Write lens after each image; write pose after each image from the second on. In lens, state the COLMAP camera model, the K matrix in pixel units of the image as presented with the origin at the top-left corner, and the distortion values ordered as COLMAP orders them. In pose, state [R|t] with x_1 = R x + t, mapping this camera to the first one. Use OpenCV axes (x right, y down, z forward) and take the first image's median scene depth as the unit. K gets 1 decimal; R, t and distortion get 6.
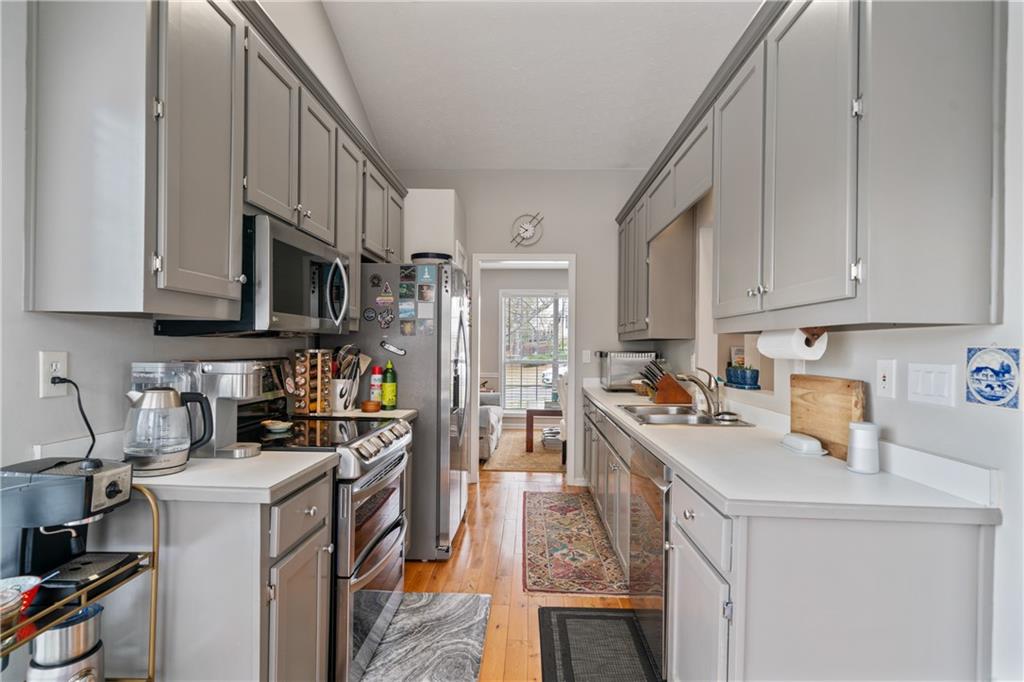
lens RADIAL K [[509.4, 0, 509.3], [0, 509.4, 347.1], [0, 0, 1]] dist [0.001753, 0.000590]
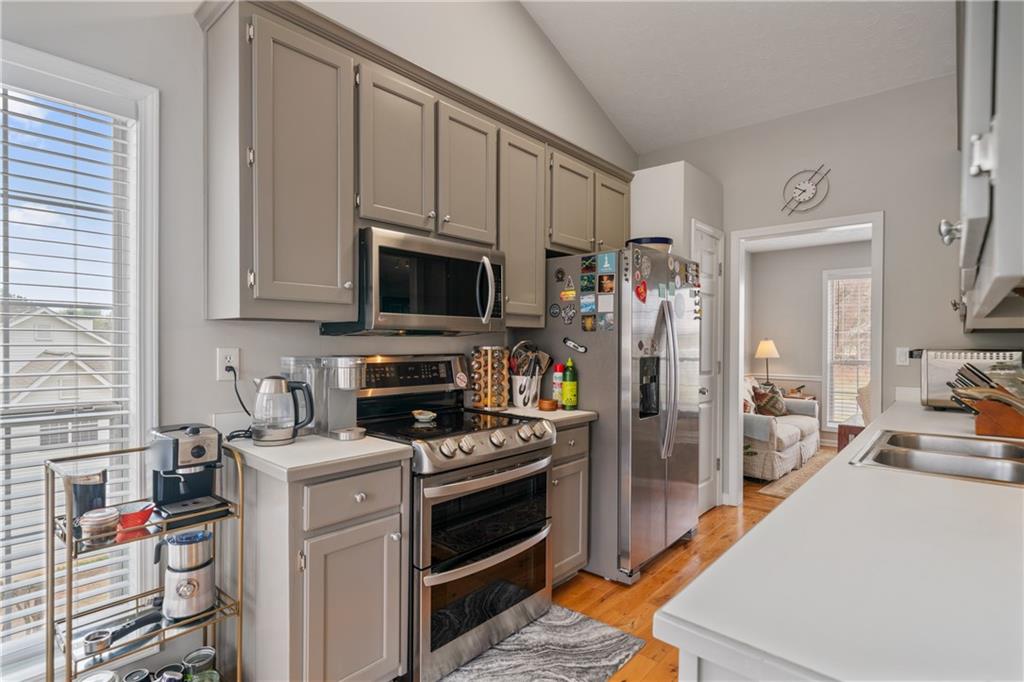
lens RADIAL K [[509.4, 0, 509.3], [0, 509.4, 347.1], [0, 0, 1]] dist [0.001753, 0.000590]
pose [[0.774564, -0.000061, -0.632495, 0.294072], [0.003742, 0.999983, 0.004486, 0.001413], [0.632484, -0.005842, 0.774551, 0.203104]]
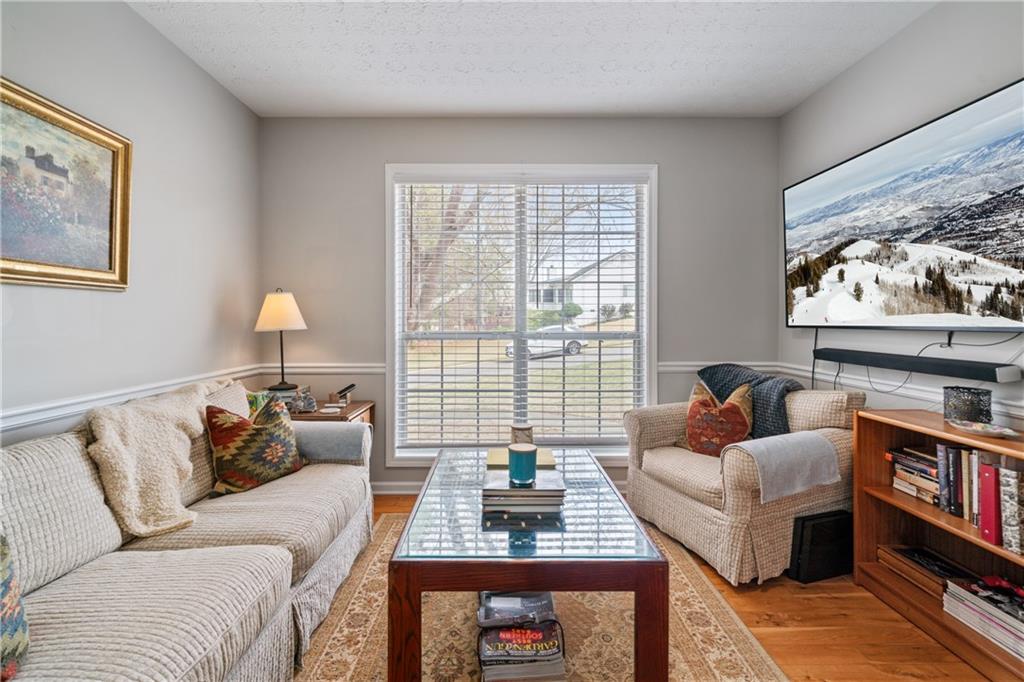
lens RADIAL K [[451.7, 0, 500.4], [0, 451.7, 318.6], [0, 0, 1]] dist [-0.000043, 0.000234]
pose [[0.999090, -0.007707, 0.041944, 0.162570], [0.007863, 0.999963, -0.003558, 0.046567], [-0.041915, 0.003885, 0.999114, 1.753633]]
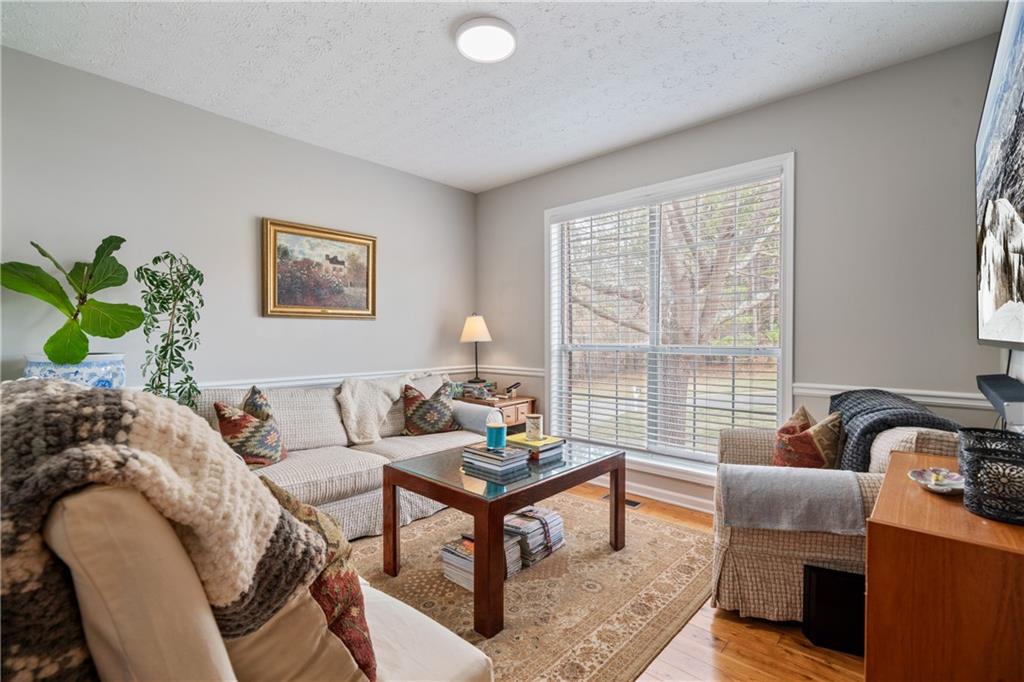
lens RADIAL K [[463.6, 0, 512.0], [0, 463.6, 341.0], [0, 0, 1]] dist [0.004286, 0.000951]
pose [[0.756912, -0.002086, -0.653513, 0.757399], [0.008331, 0.999944, 0.006457, 0.053428], [0.653463, -0.010331, 0.756888, 1.721476]]
